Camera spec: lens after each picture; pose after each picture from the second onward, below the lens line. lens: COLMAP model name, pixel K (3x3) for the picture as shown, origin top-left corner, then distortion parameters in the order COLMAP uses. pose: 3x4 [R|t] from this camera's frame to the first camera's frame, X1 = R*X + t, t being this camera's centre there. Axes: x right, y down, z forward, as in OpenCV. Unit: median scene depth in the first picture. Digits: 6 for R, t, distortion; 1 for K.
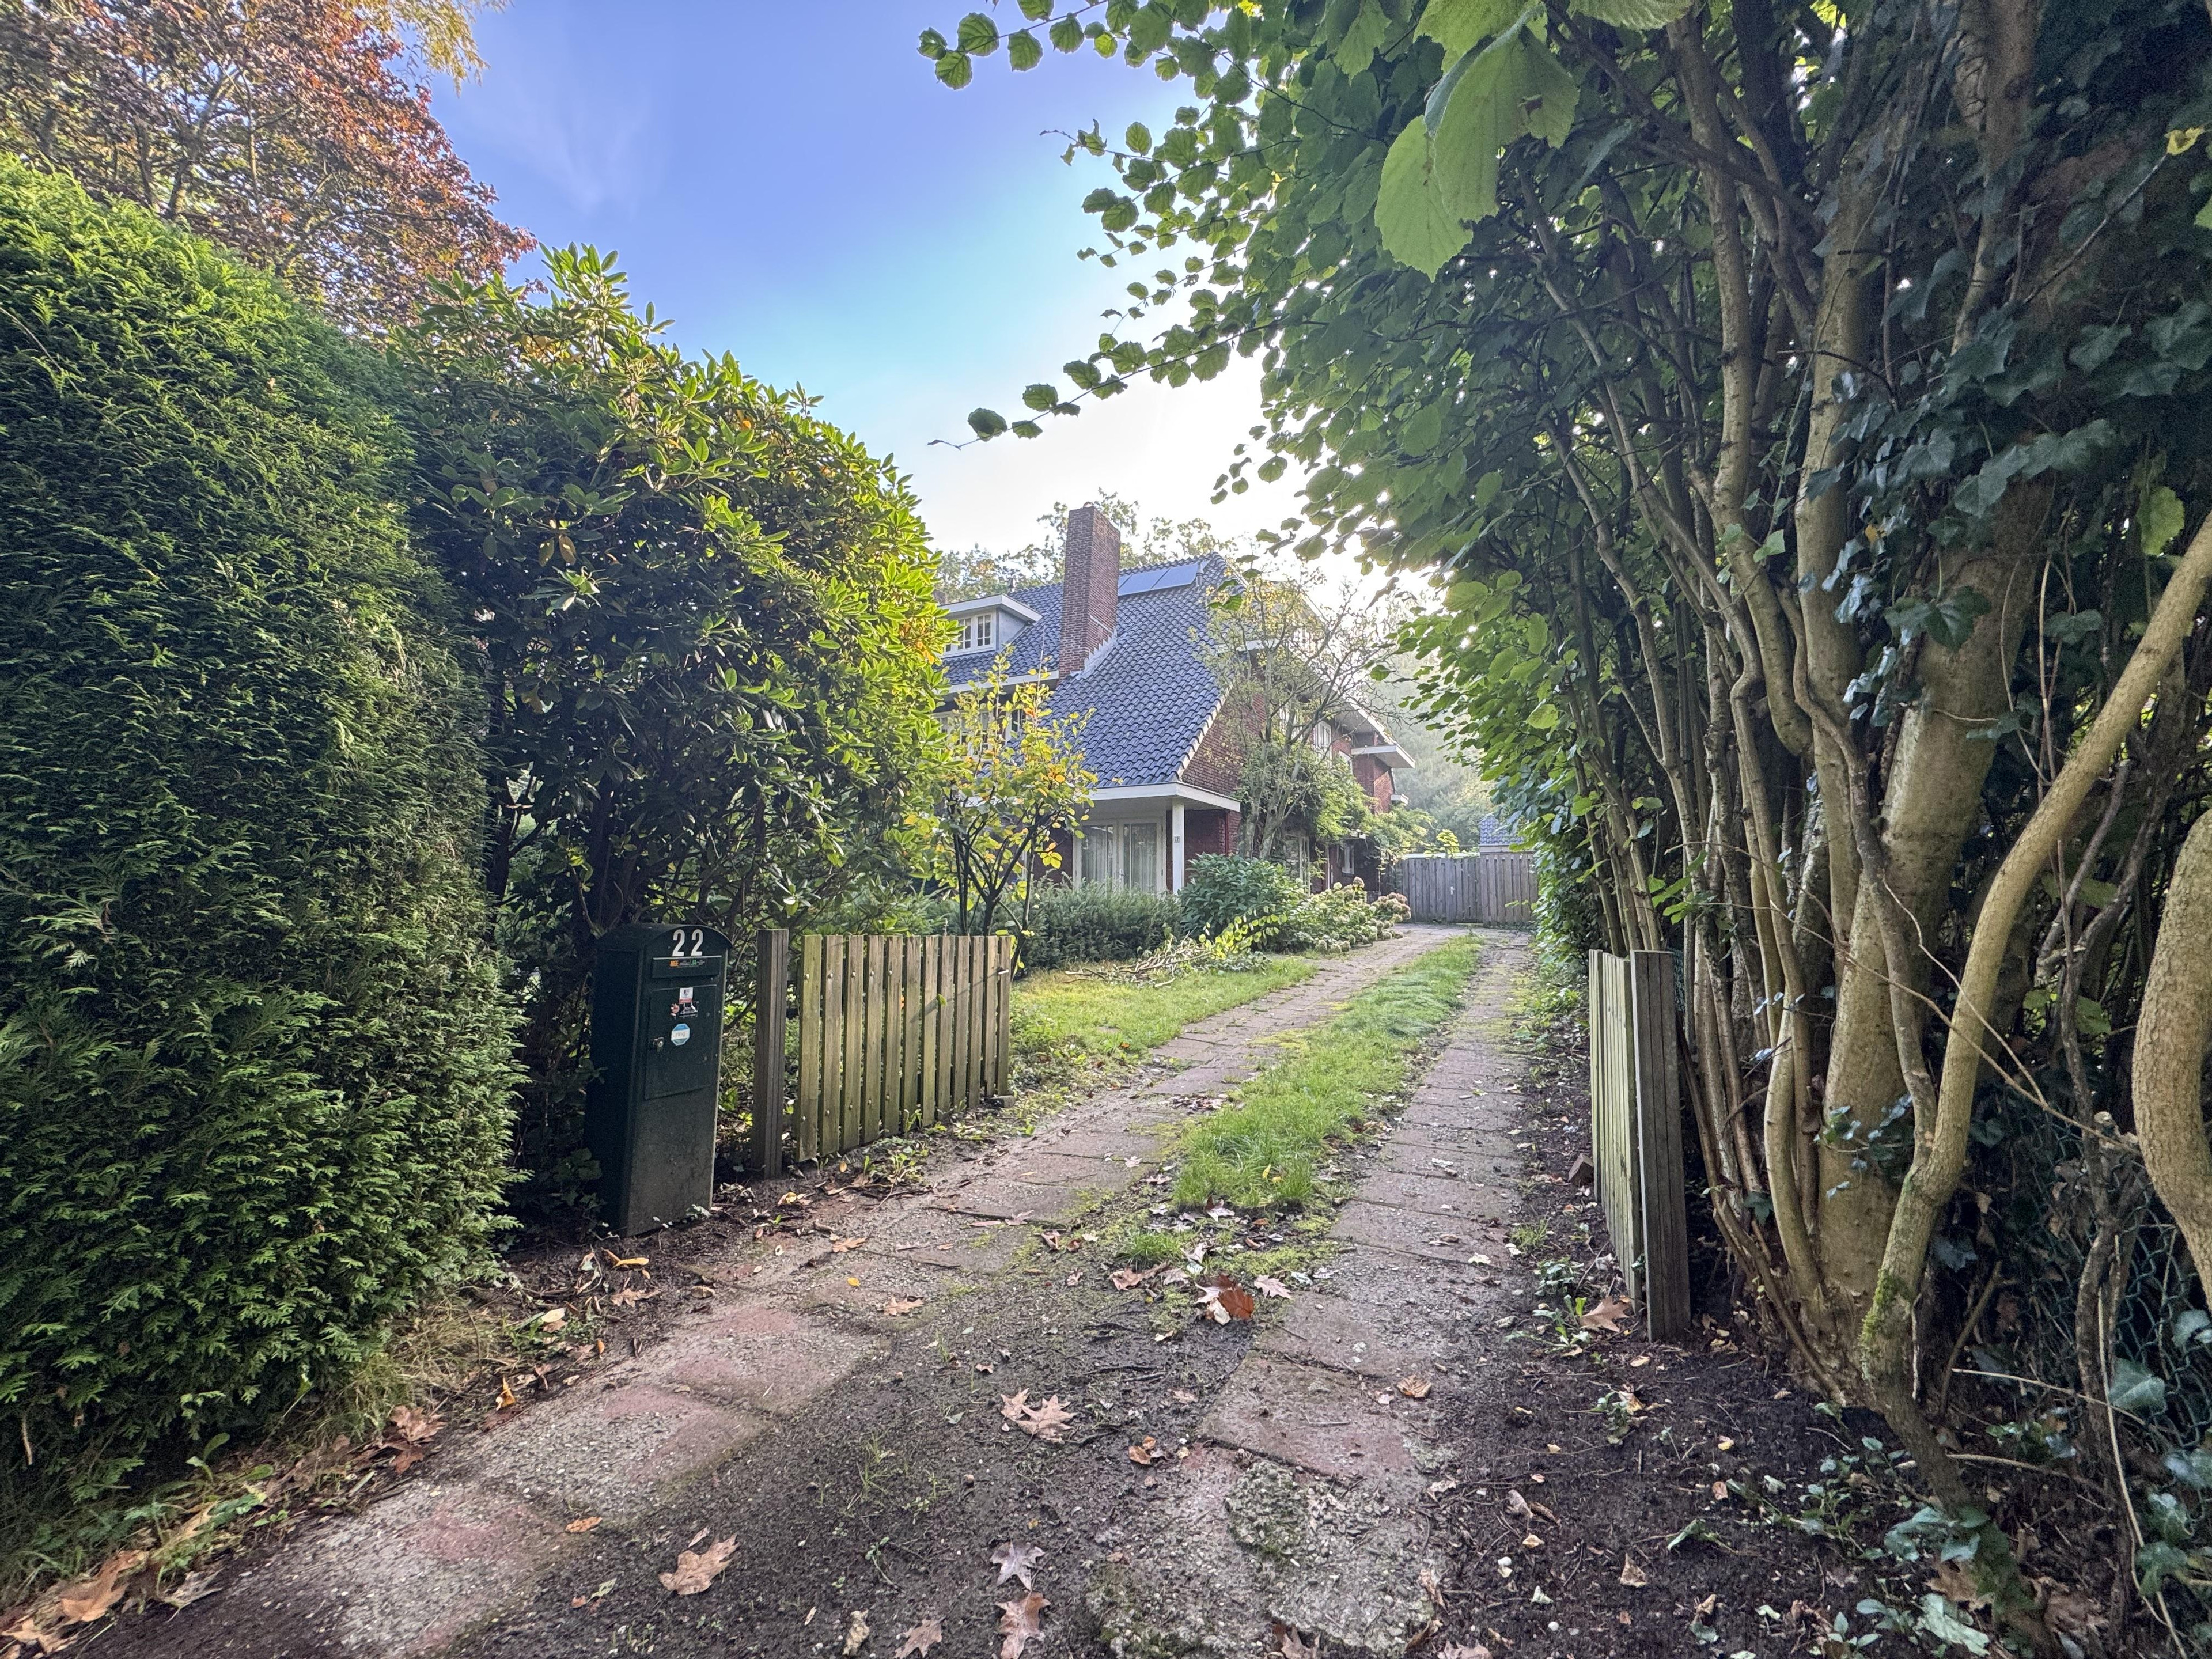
lens RADIAL K [[877.4, 0, 1103.2], [0, 877.4, 833.5], [0, 0, 1]] dist [-0.000875, -0.000563]
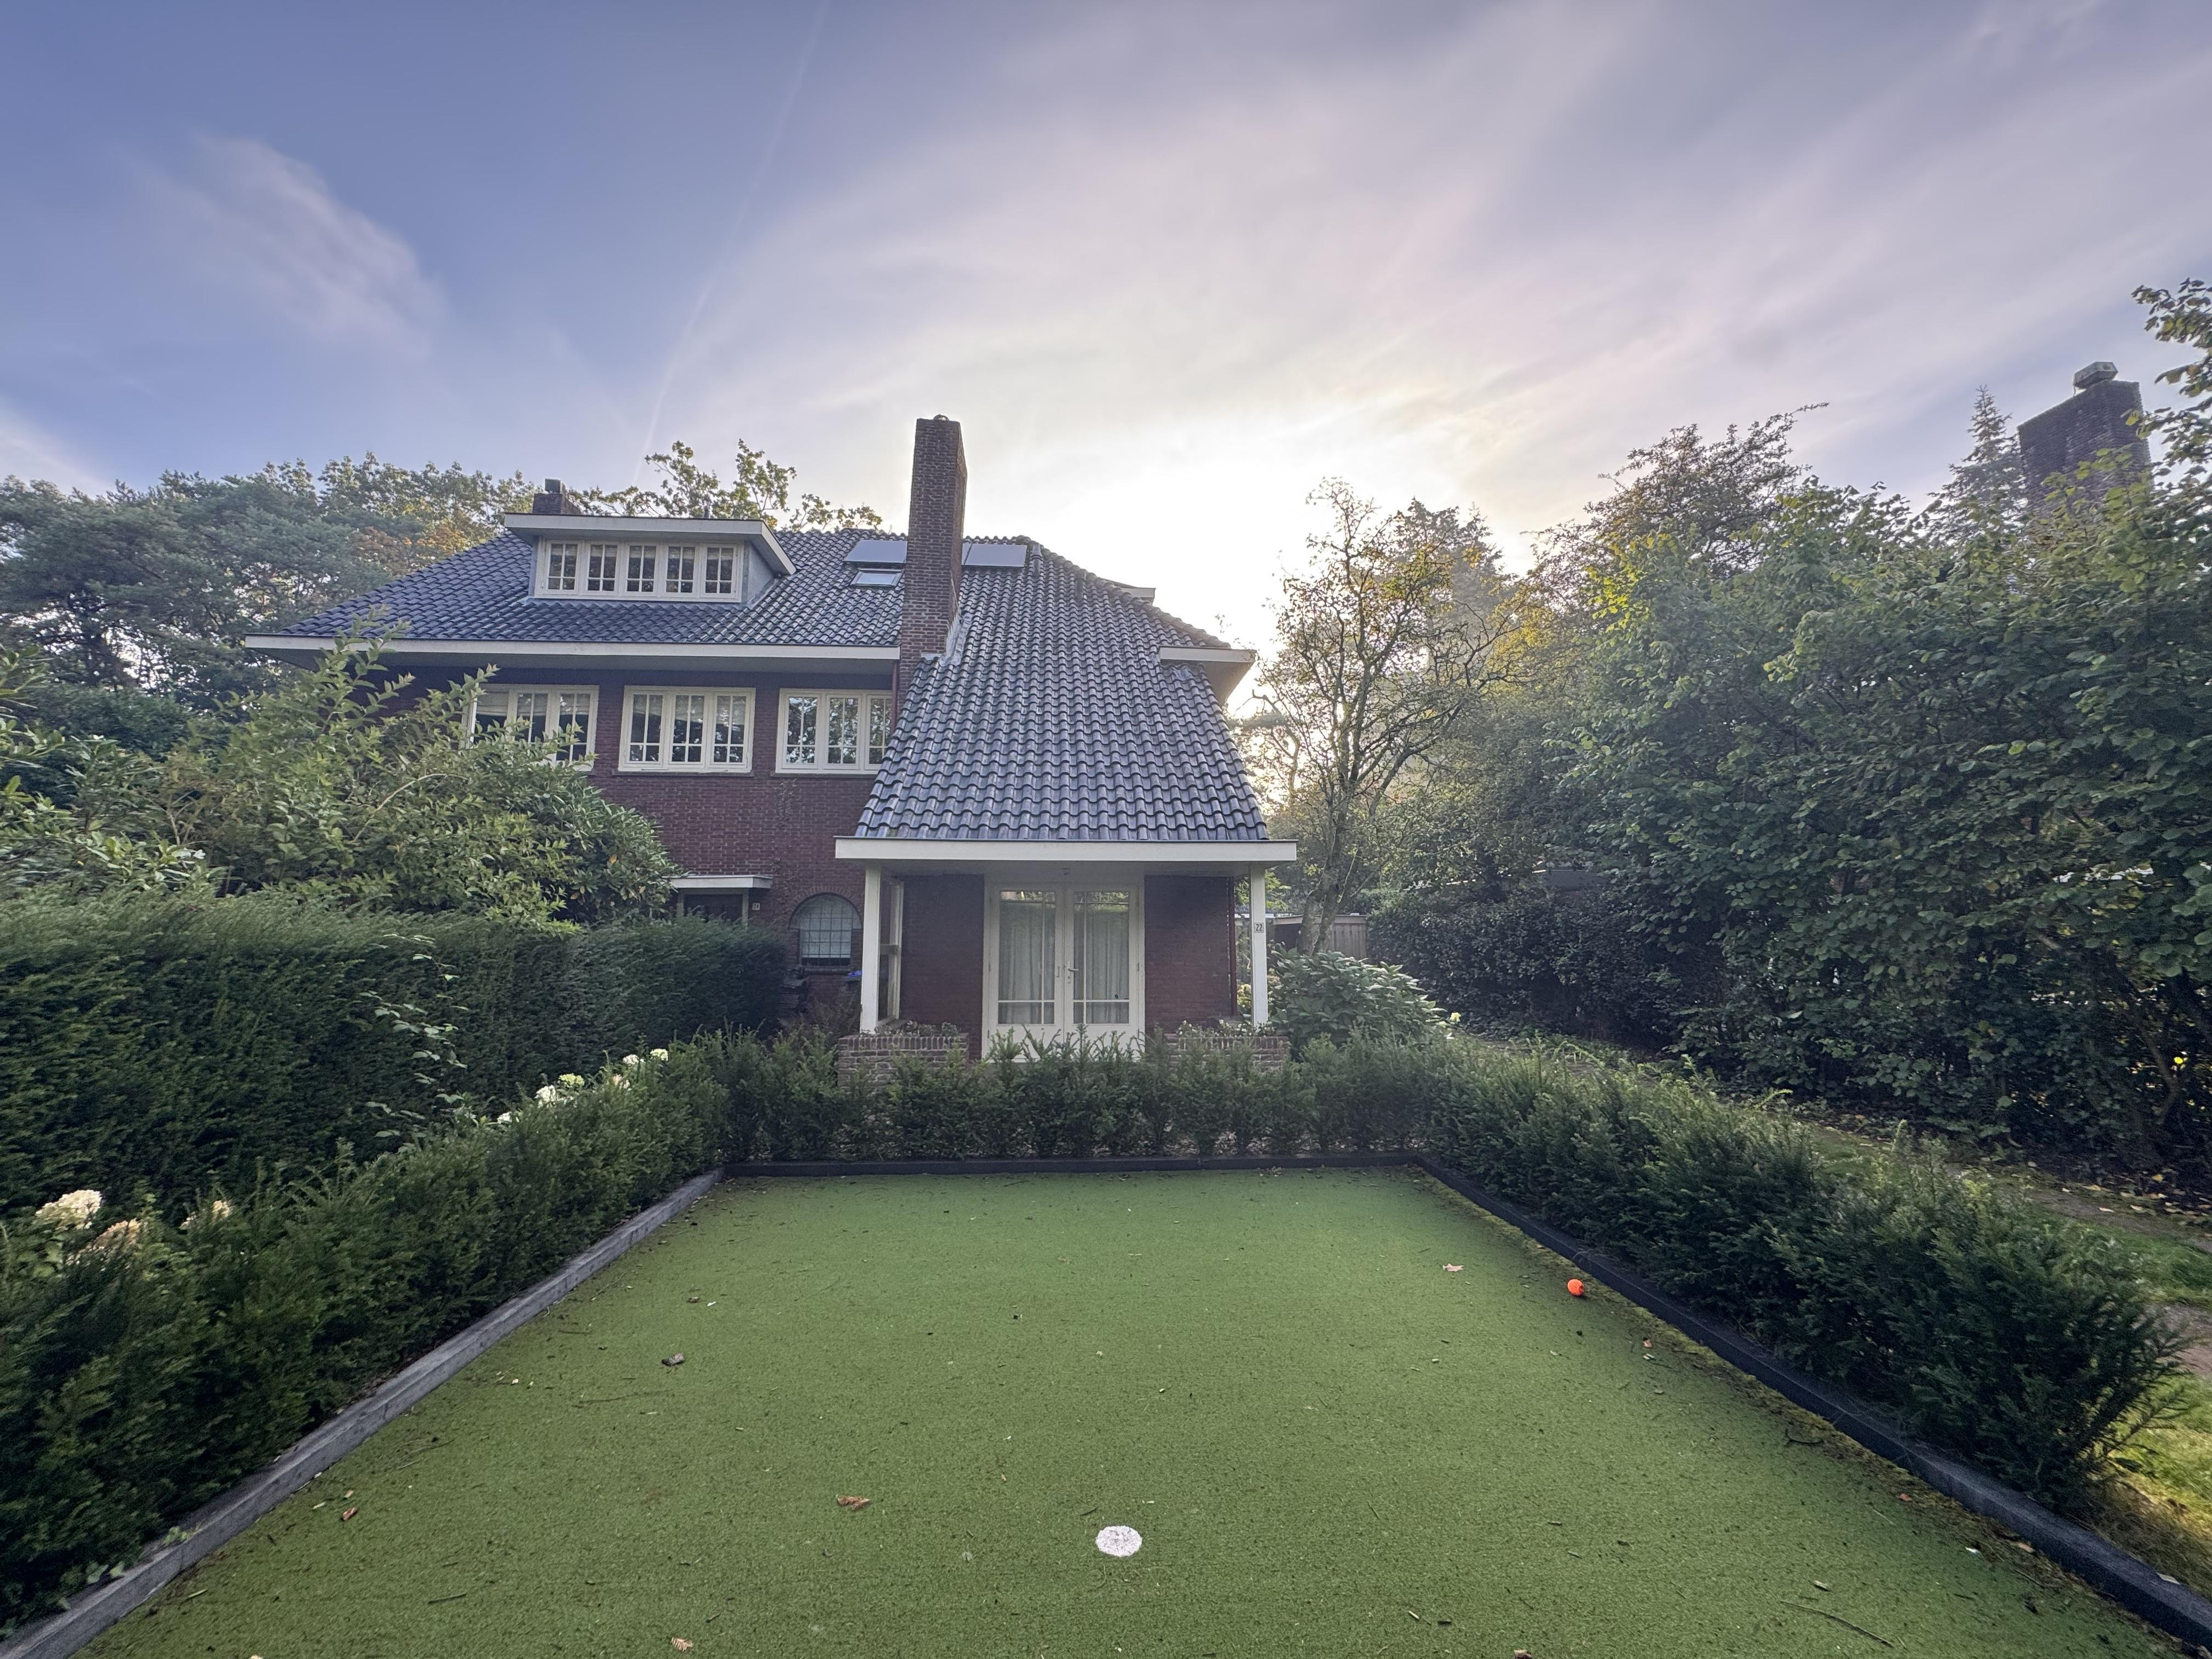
lens RADIAL K [[877.4, 0, 1107.2], [0, 877.4, 828.0], [0, 0, 1]] dist [-0.000875, -0.000563]
pose [[0.853118, 0.060751, 0.518169, -0.254324], [-0.035195, 0.997636, -0.059020, -0.017715], [-0.520530, 0.032114, 0.853239, 0.364957]]
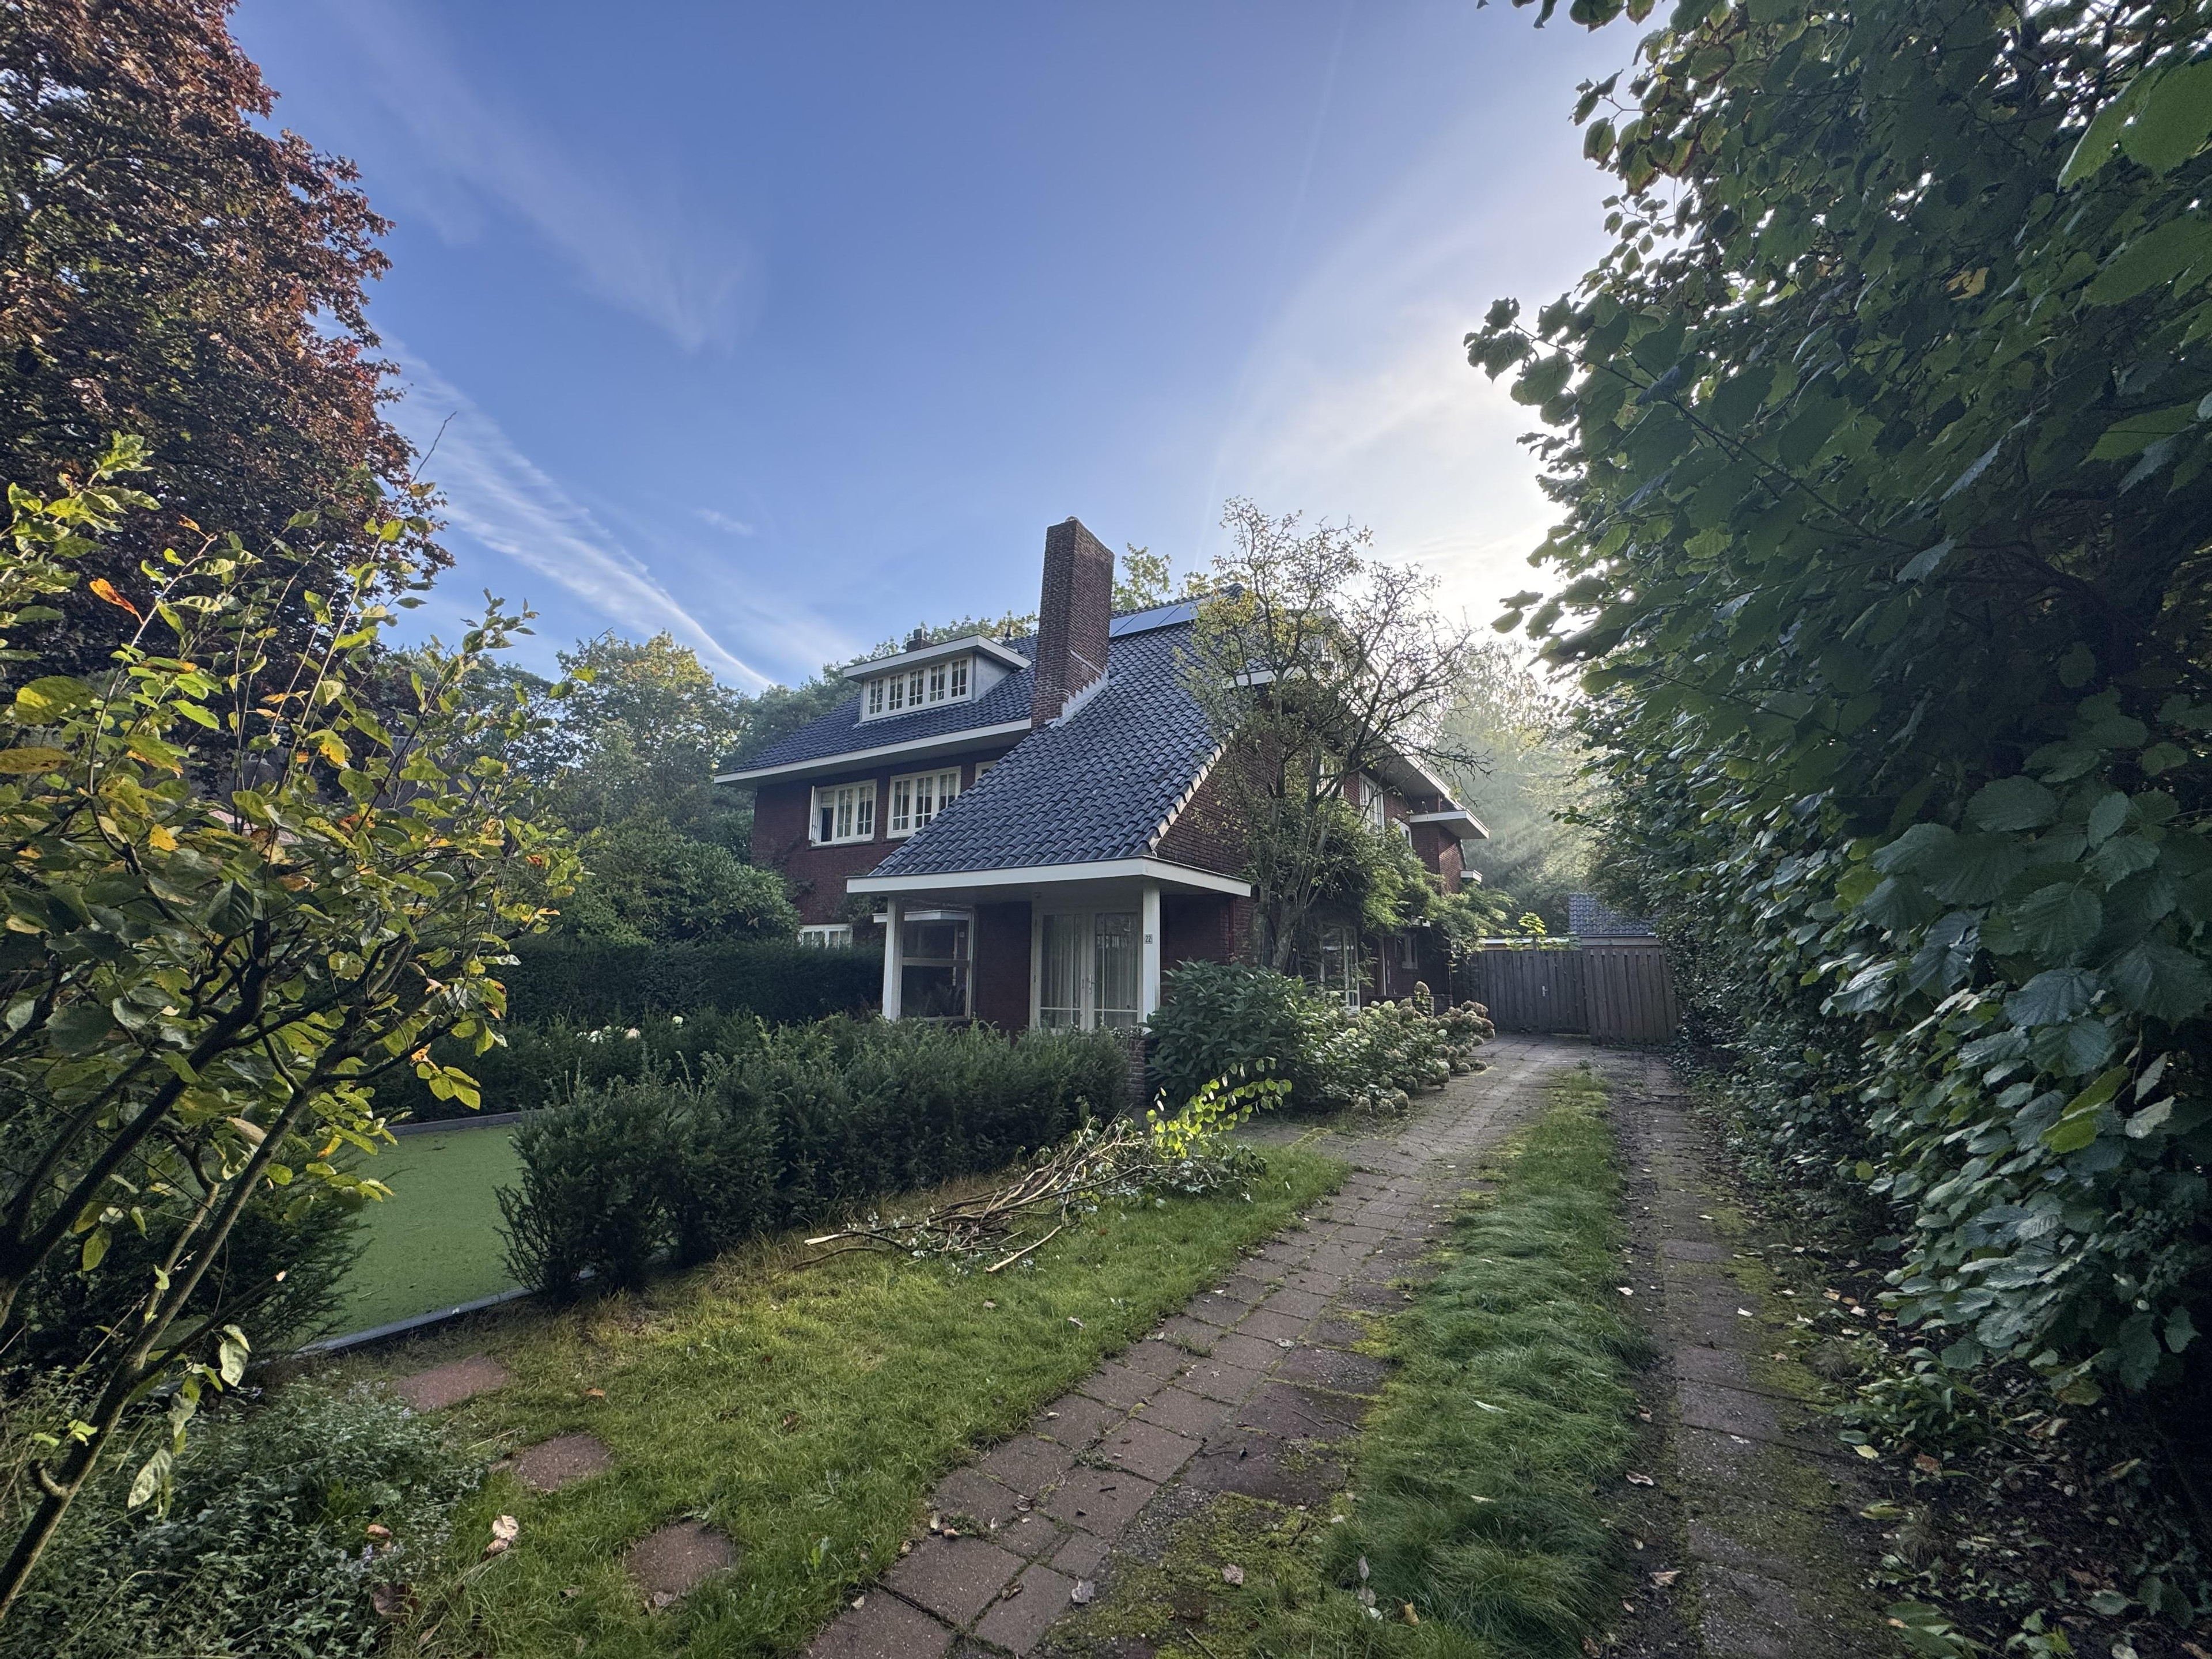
lens RADIAL K [[877.4, 0, 1105.1], [0, 877.4, 833.1], [0, 0, 1]] dist [-0.000875, -0.000563]
pose [[0.997803, -0.006980, -0.065878, 0.069105], [0.001253, 0.996244, -0.086585, -0.012189], [0.066235, 0.086313, 0.994064, 0.218420]]
